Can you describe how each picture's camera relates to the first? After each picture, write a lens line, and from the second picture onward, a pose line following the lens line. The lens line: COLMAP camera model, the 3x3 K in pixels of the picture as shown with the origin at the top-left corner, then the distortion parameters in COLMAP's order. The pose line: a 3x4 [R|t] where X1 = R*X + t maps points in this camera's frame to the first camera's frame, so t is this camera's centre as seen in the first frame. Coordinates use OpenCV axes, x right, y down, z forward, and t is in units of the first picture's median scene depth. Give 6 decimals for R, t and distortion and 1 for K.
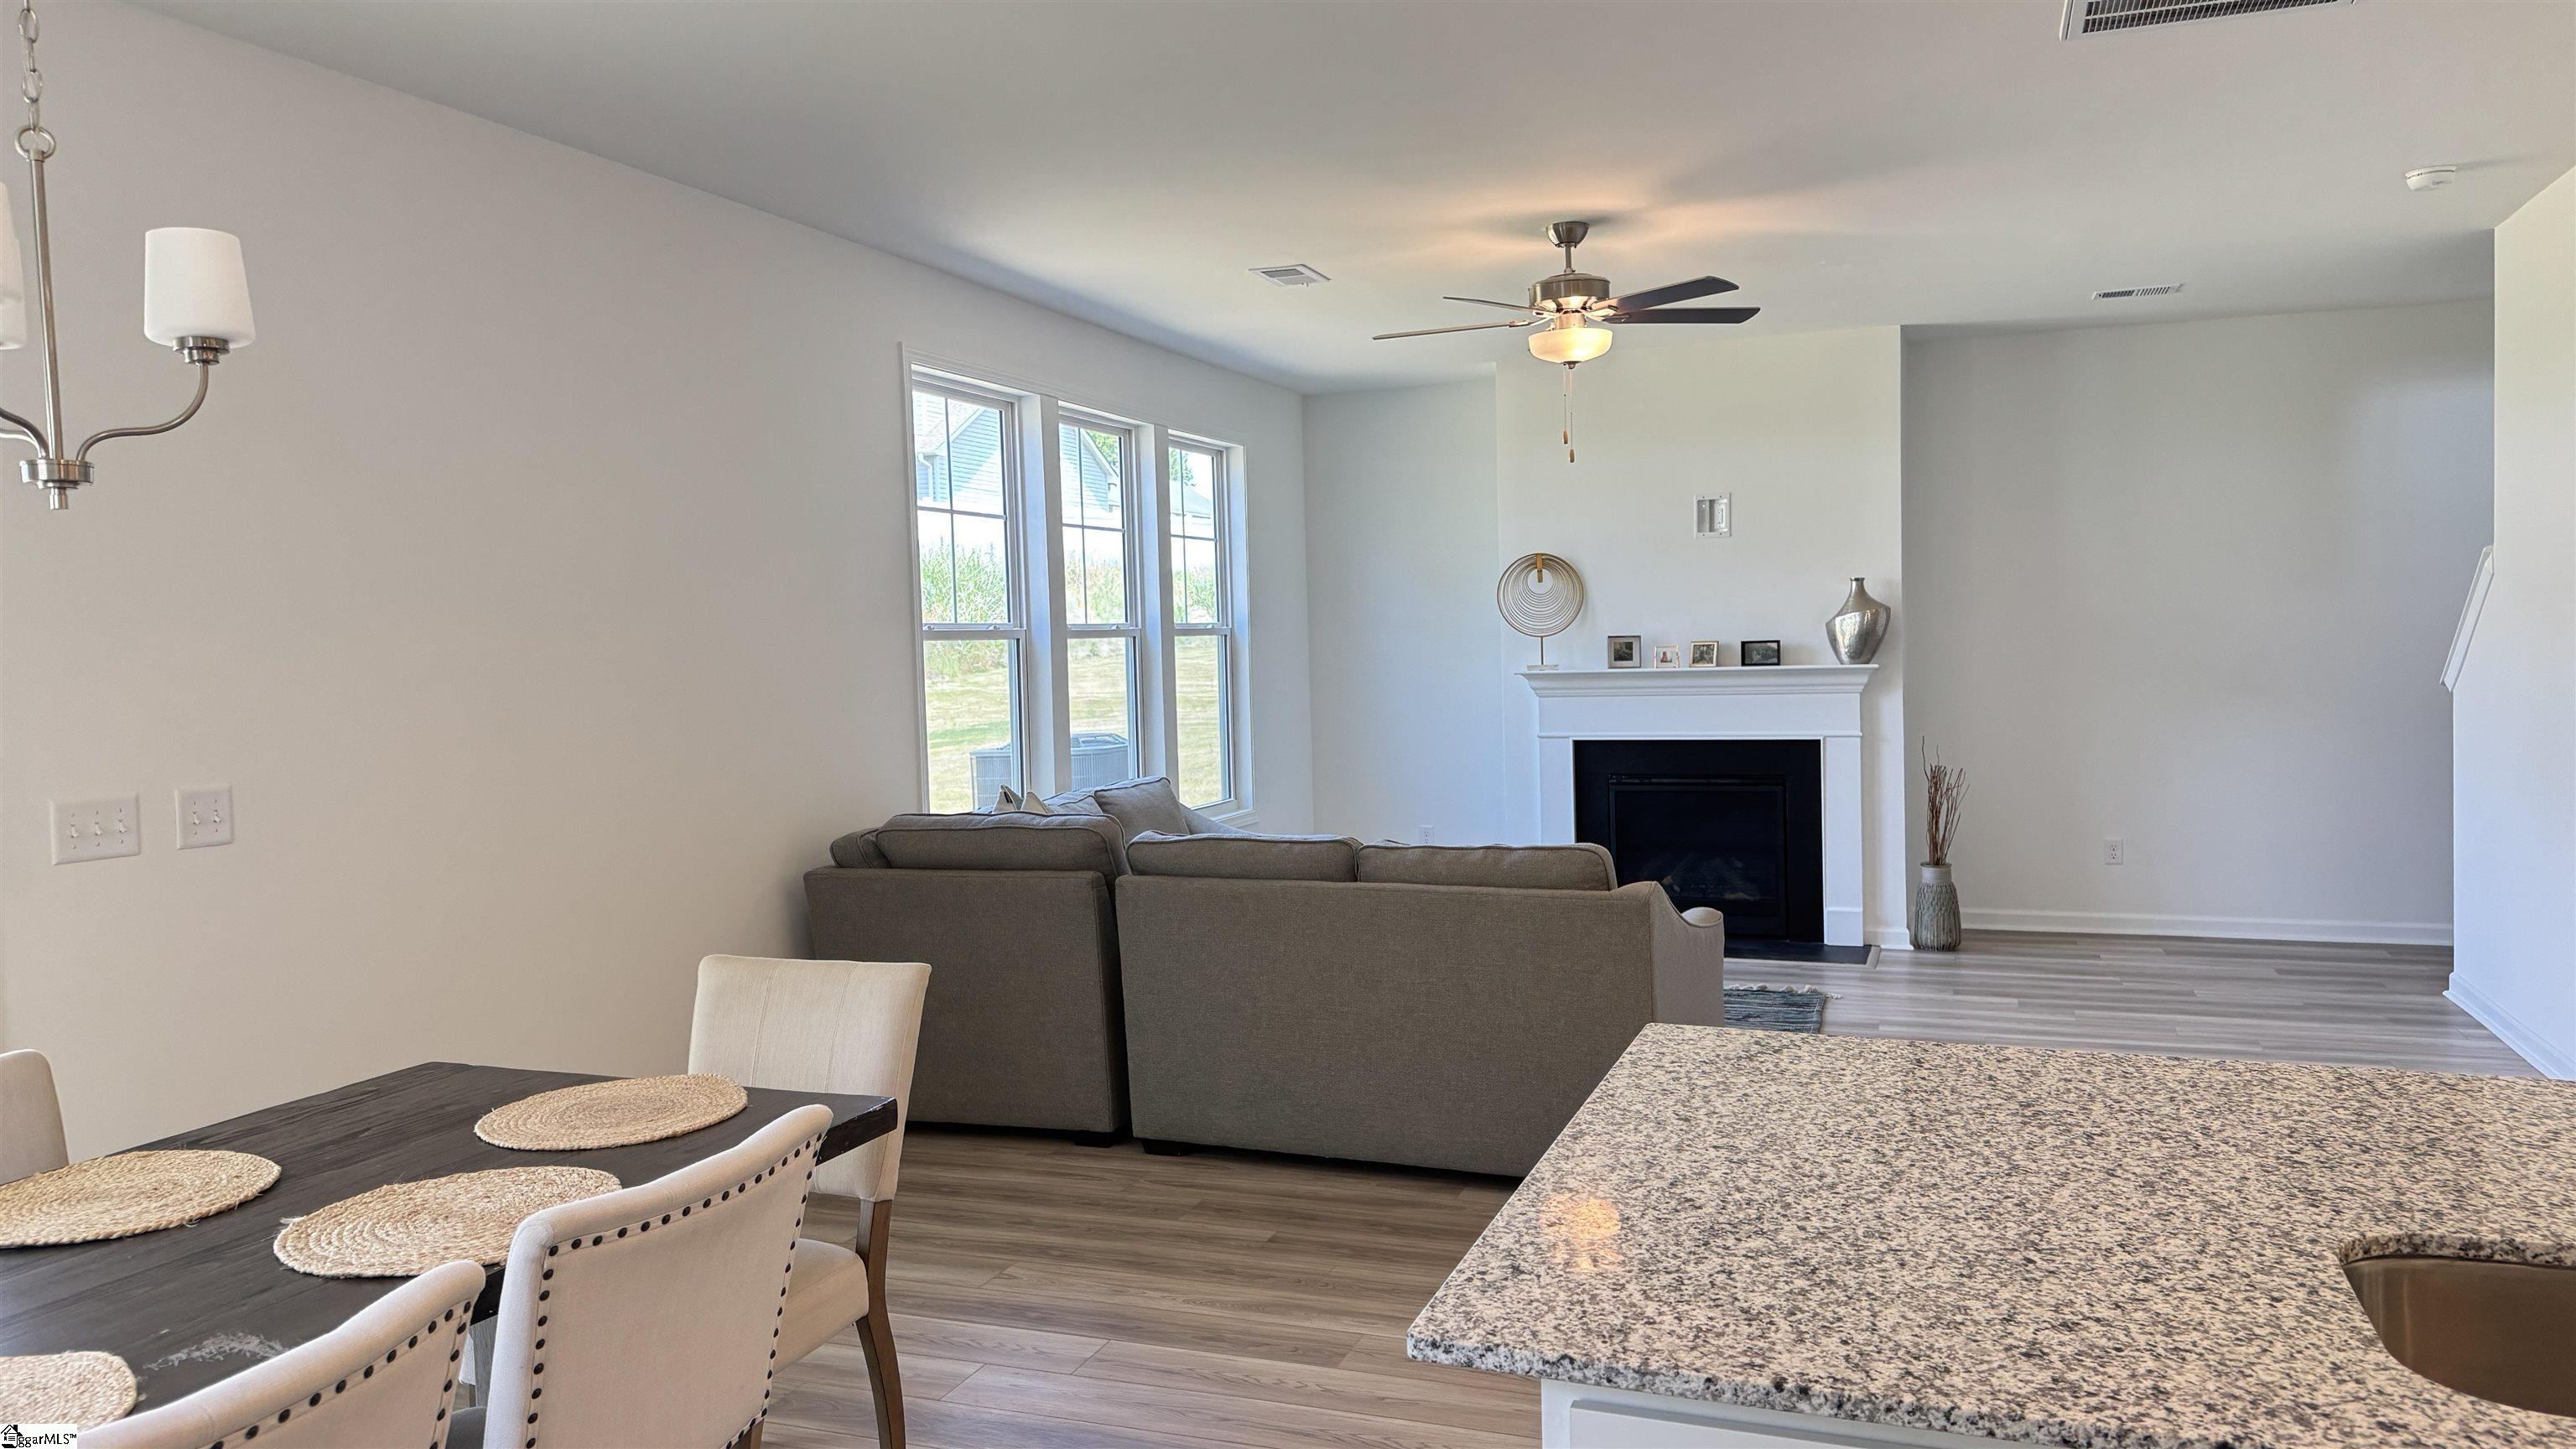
lens RADIAL K [[1790.2, 0, 1317.6], [0, 1790.2, 724.9], [0, 0, 1]] dist [0.106476, -0.154808]
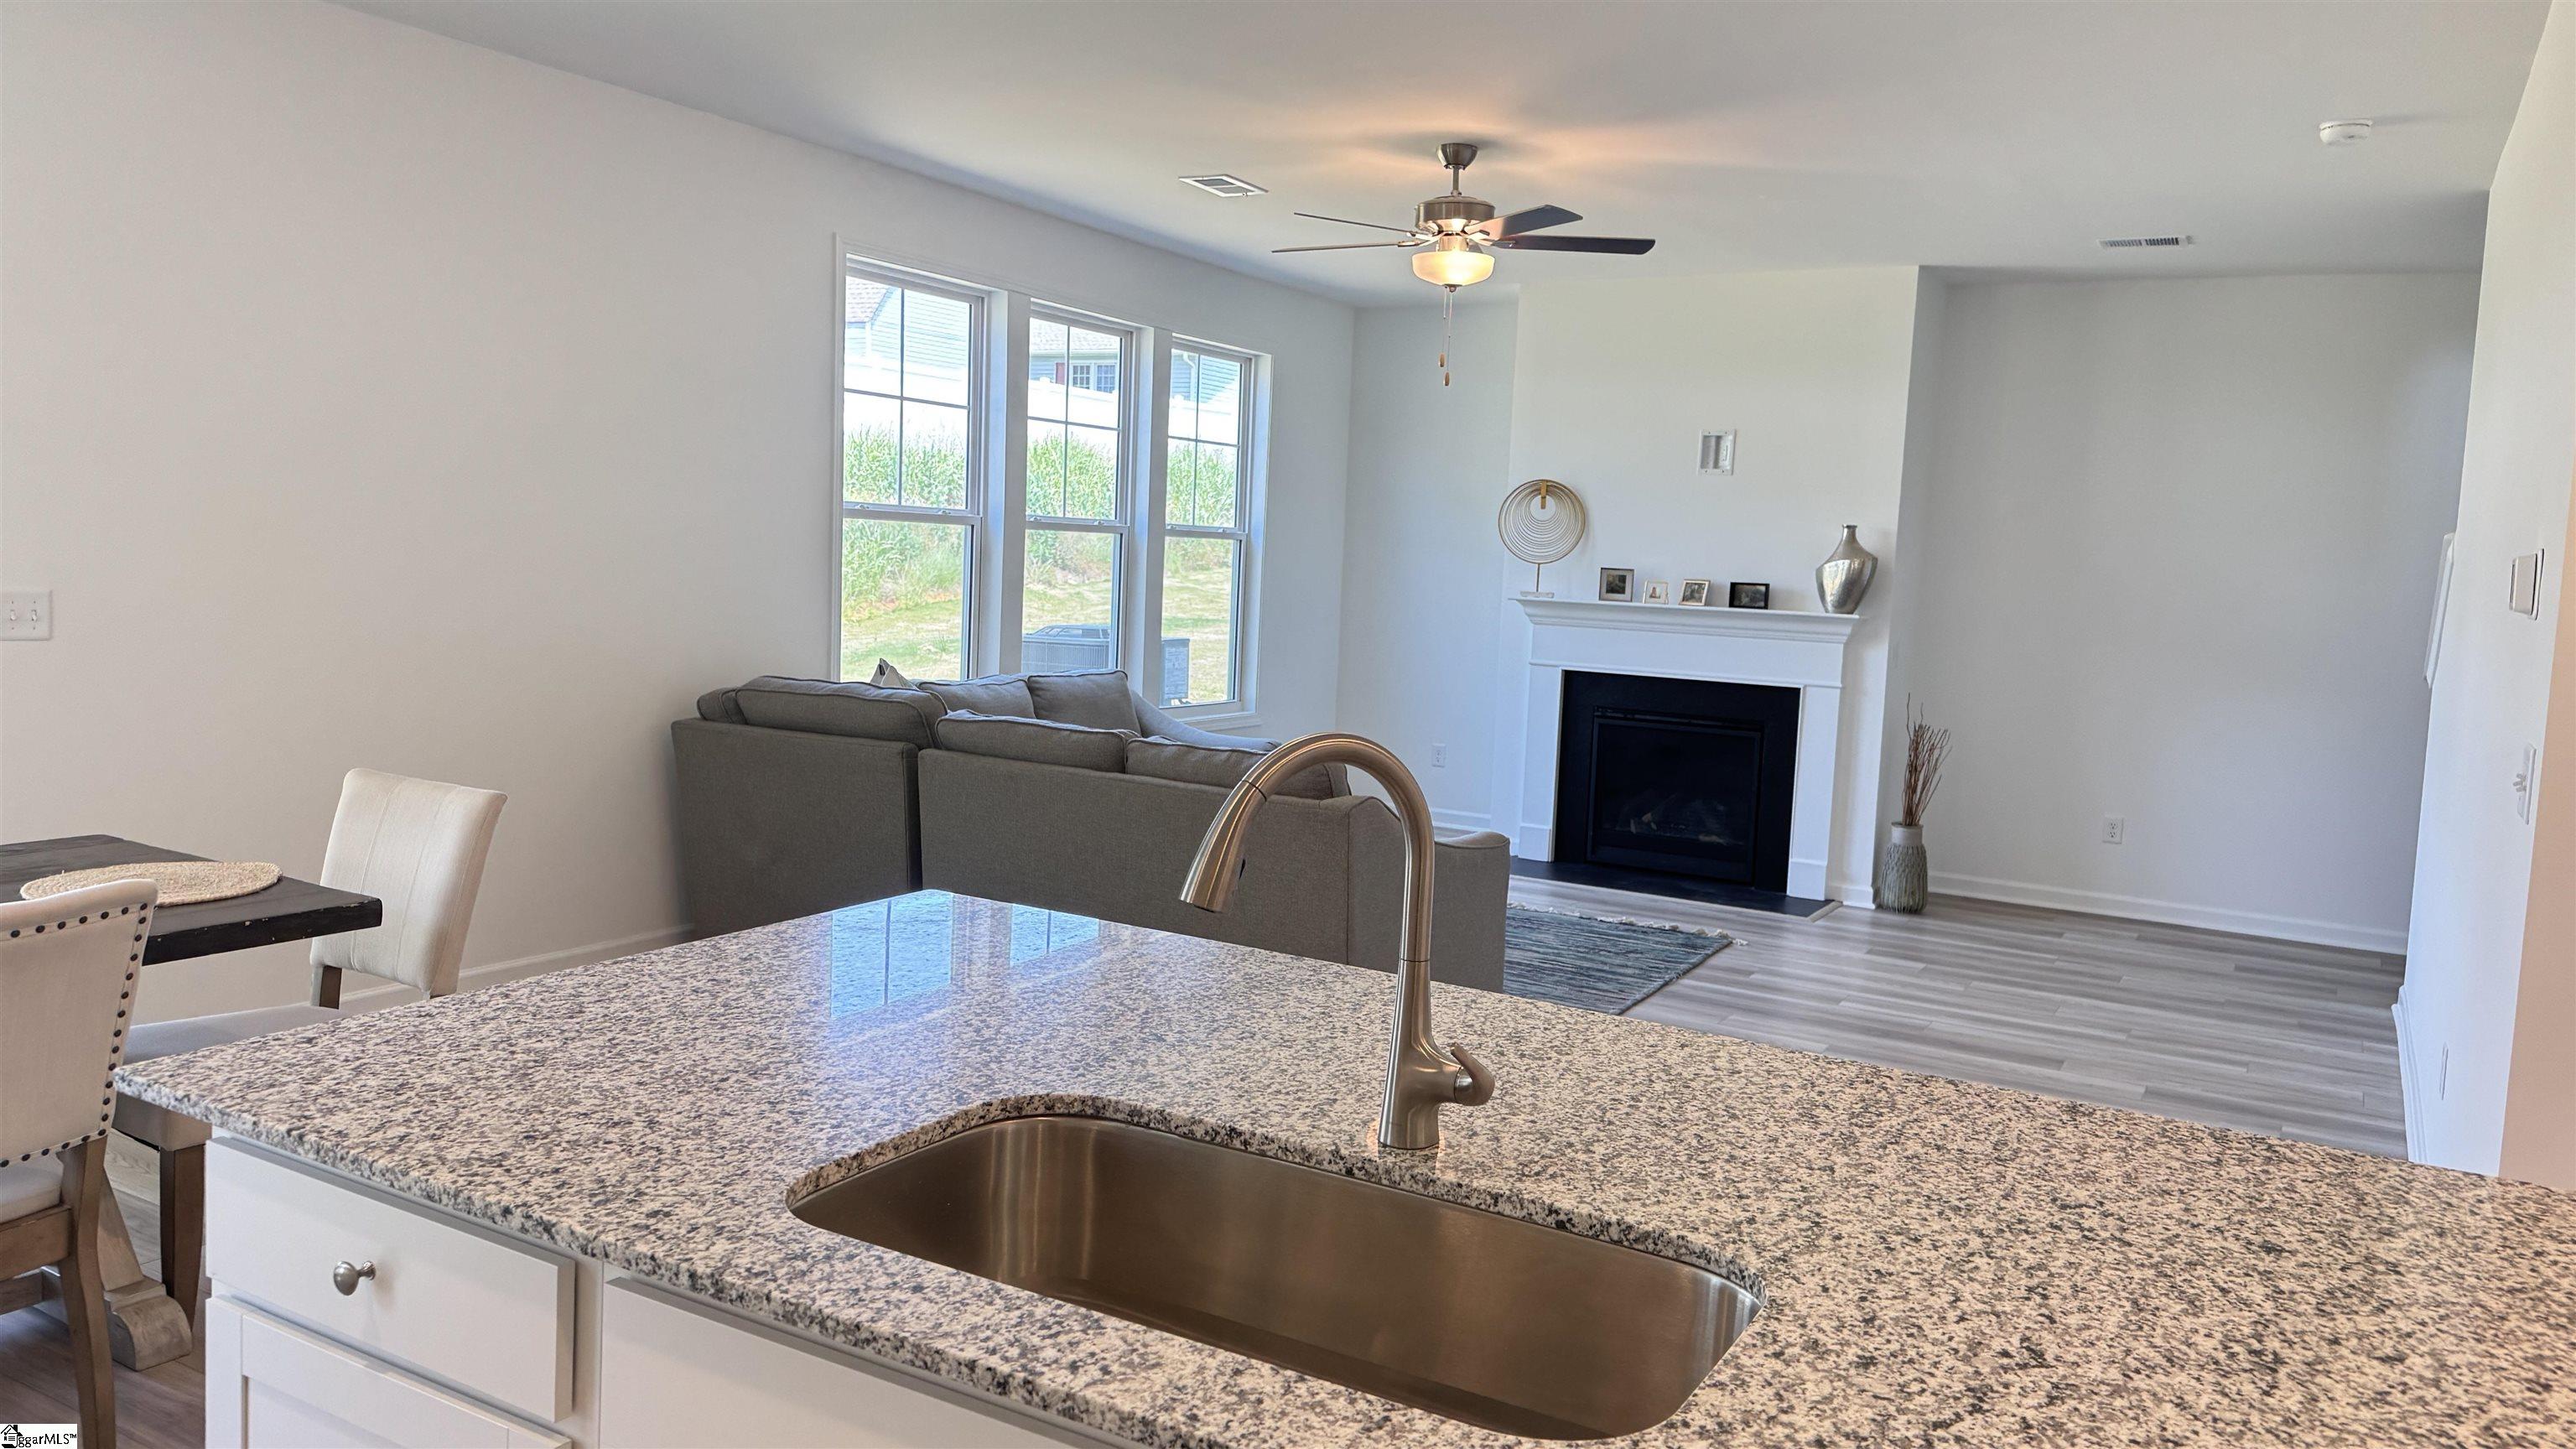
lens RADIAL K [[1790.2, 0, 1317.6], [0, 1790.2, 724.9], [0, 0, 1]] dist [0.106476, -0.154808]
pose [[0.985210, 0.086547, -0.147888, 0.192535], [-0.079491, 0.995426, 0.052987, -0.003465], [0.151797, -0.040448, 0.987584, -0.012242]]
